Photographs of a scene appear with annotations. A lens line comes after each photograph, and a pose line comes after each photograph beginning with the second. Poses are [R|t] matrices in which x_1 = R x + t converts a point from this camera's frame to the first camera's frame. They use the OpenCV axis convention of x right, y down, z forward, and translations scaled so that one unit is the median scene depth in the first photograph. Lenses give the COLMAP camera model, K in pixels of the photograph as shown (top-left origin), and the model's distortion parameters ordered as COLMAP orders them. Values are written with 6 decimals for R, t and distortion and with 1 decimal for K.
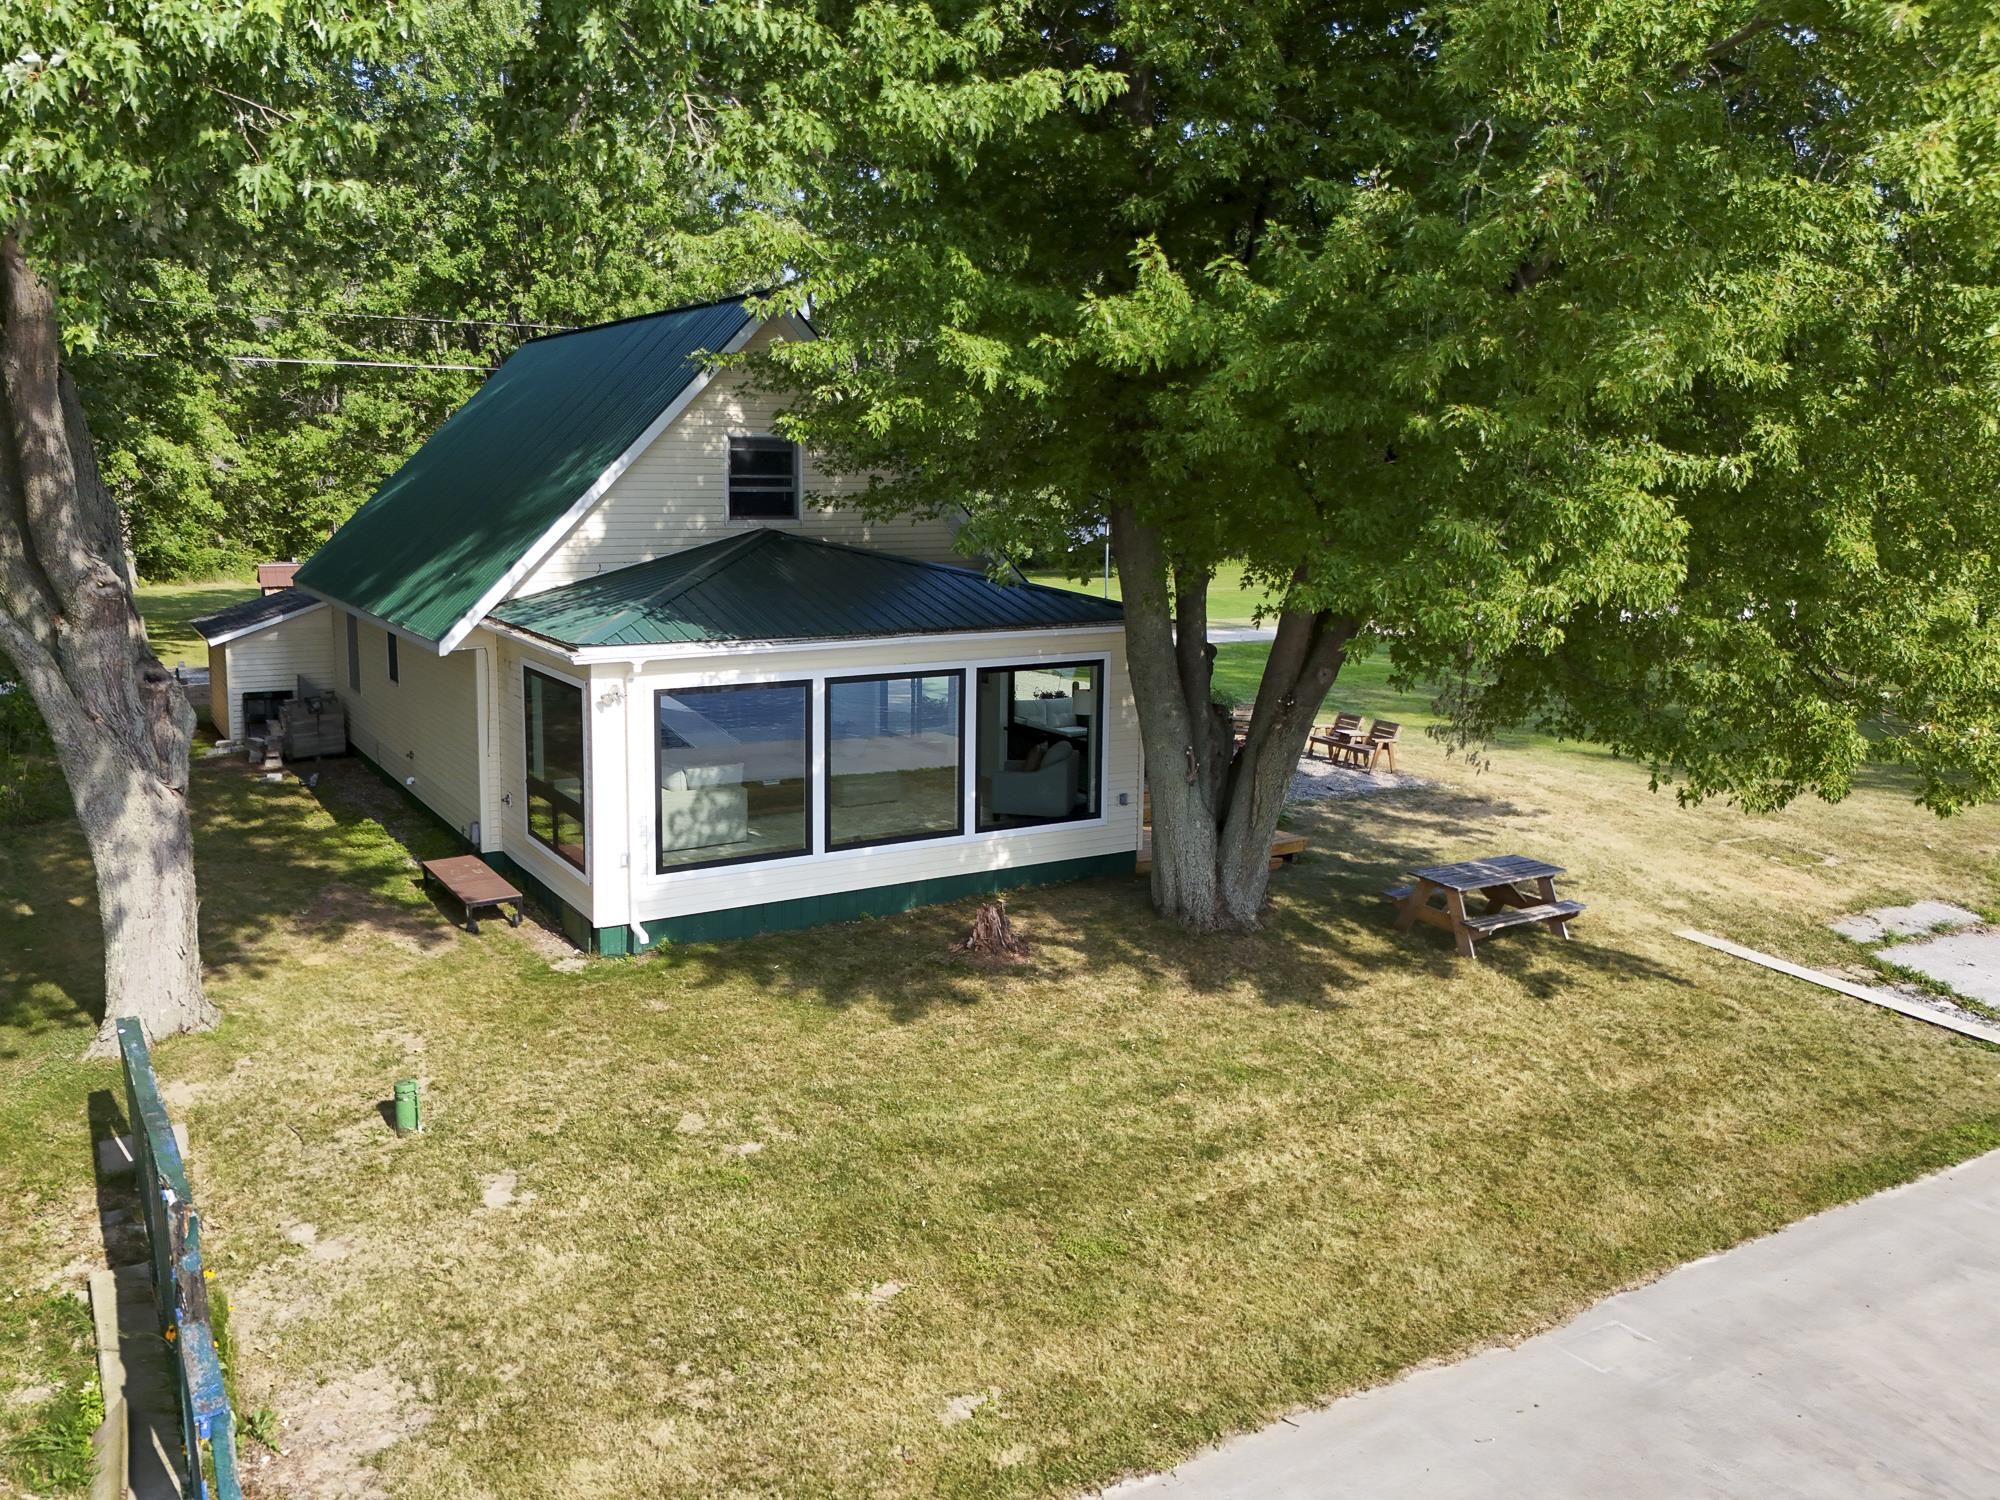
lens RADIAL K [[1514.1, 0, 879.1], [0, 1514.1, 755.2], [0, 0, 1]] dist [0.076948, -0.067493]
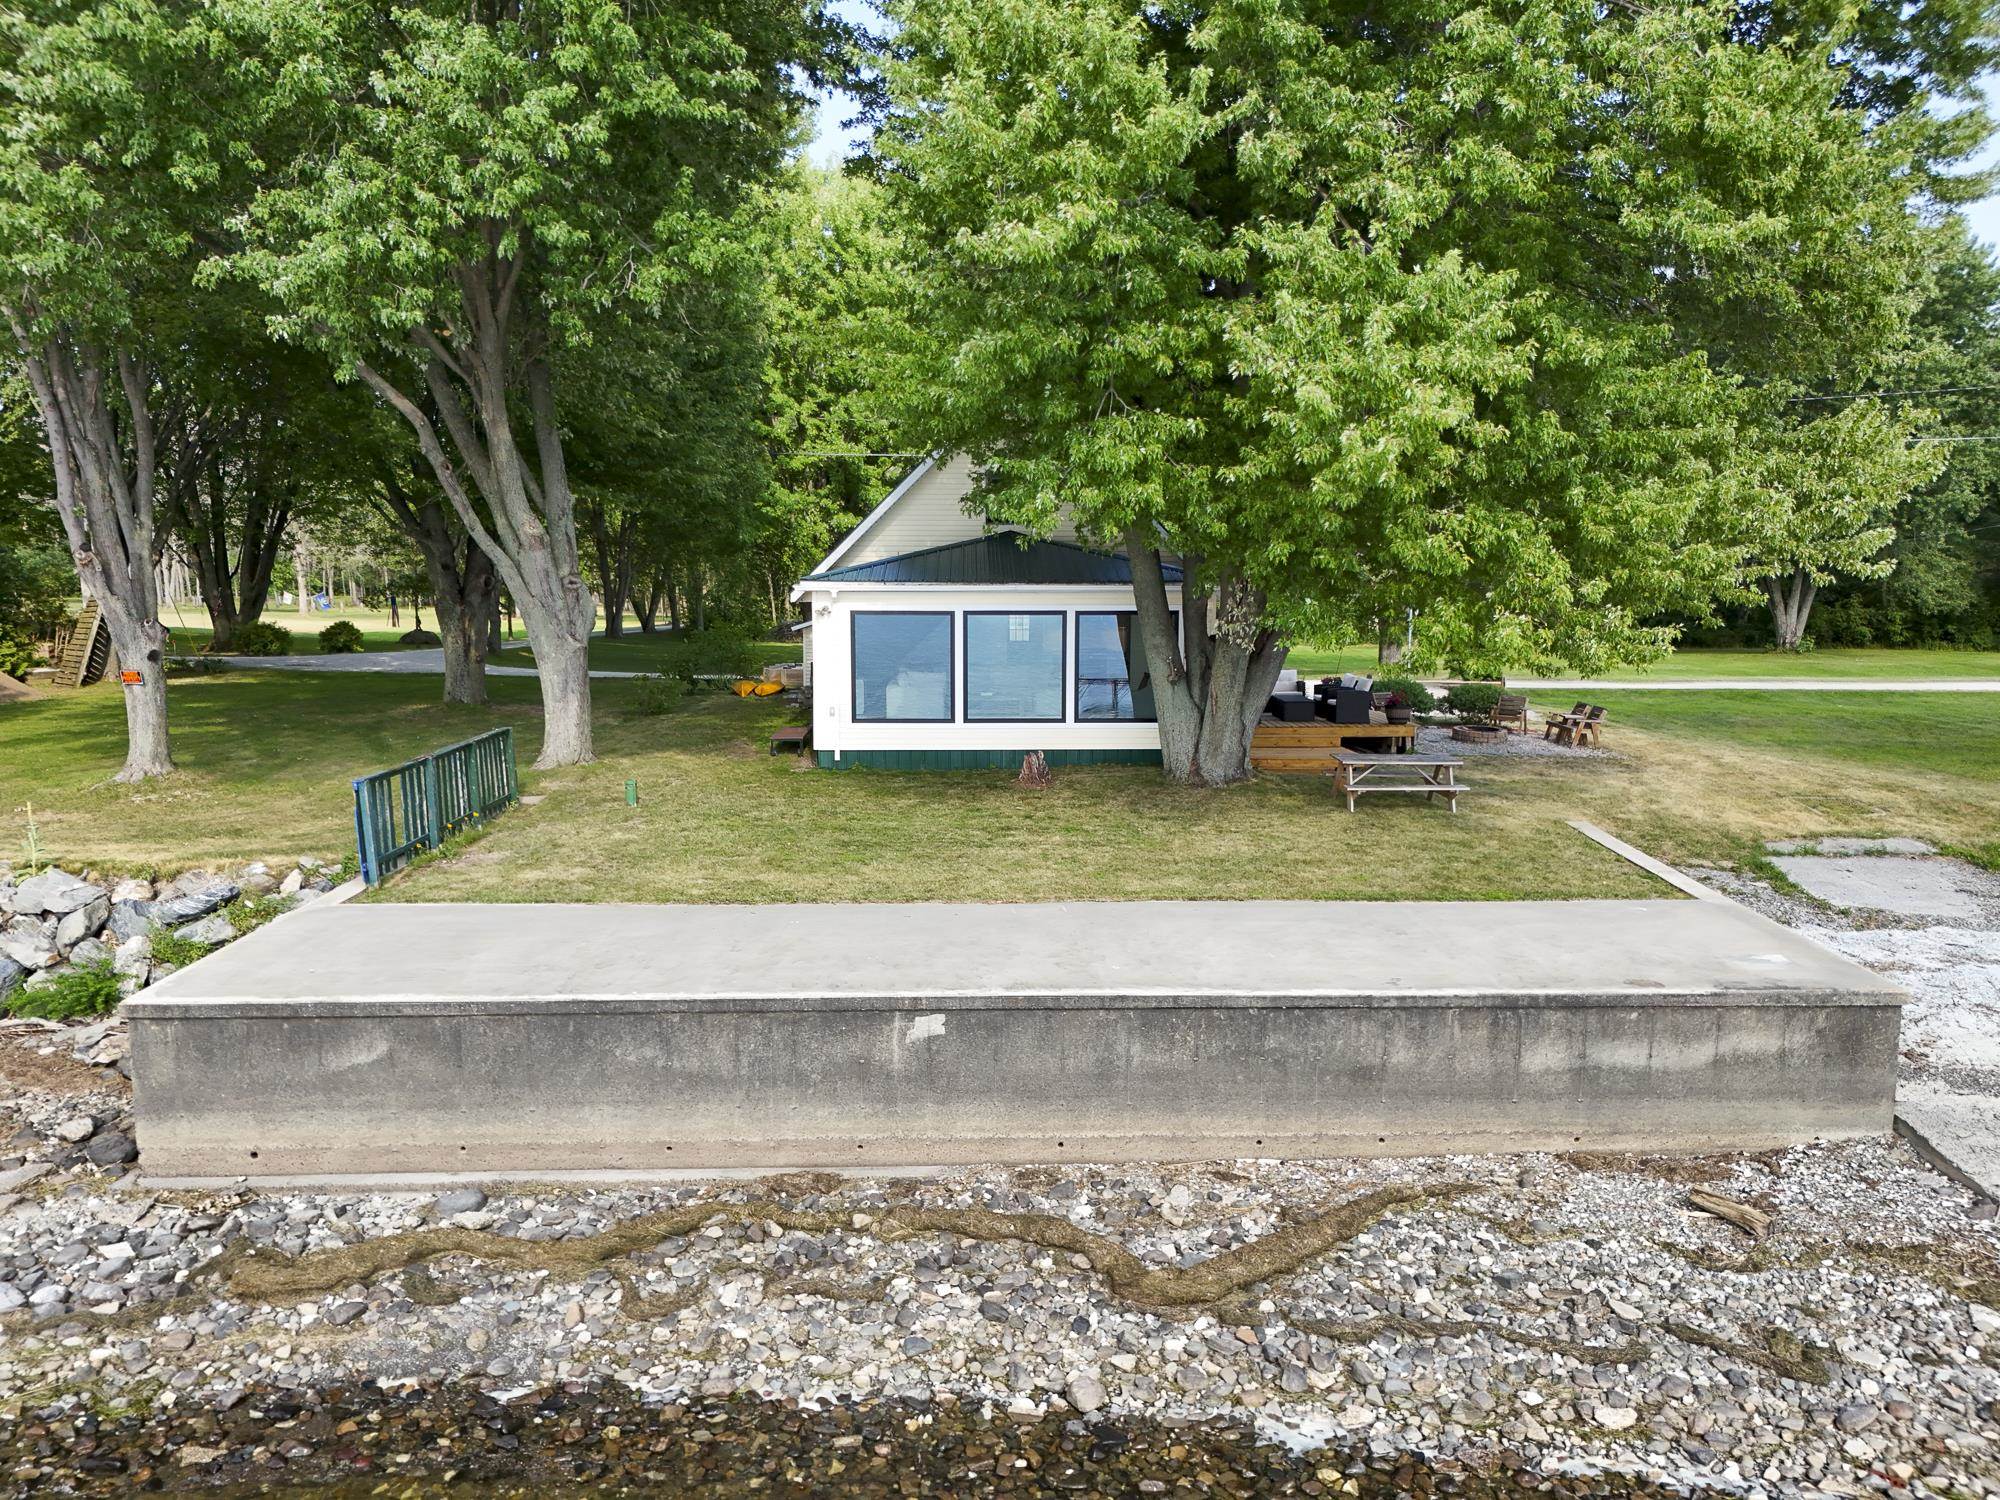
lens RADIAL K [[1459.3, 0, 1003.9], [0, 1459.3, 735.2], [0, 0, 1]] dist [0.072351, -0.075810]
pose [[0.882225, 0.043749, -0.468792, 0.878016], [-0.083950, 0.994335, -0.065191, 0.212416], [0.463284, 0.096869, 0.880900, -0.379687]]
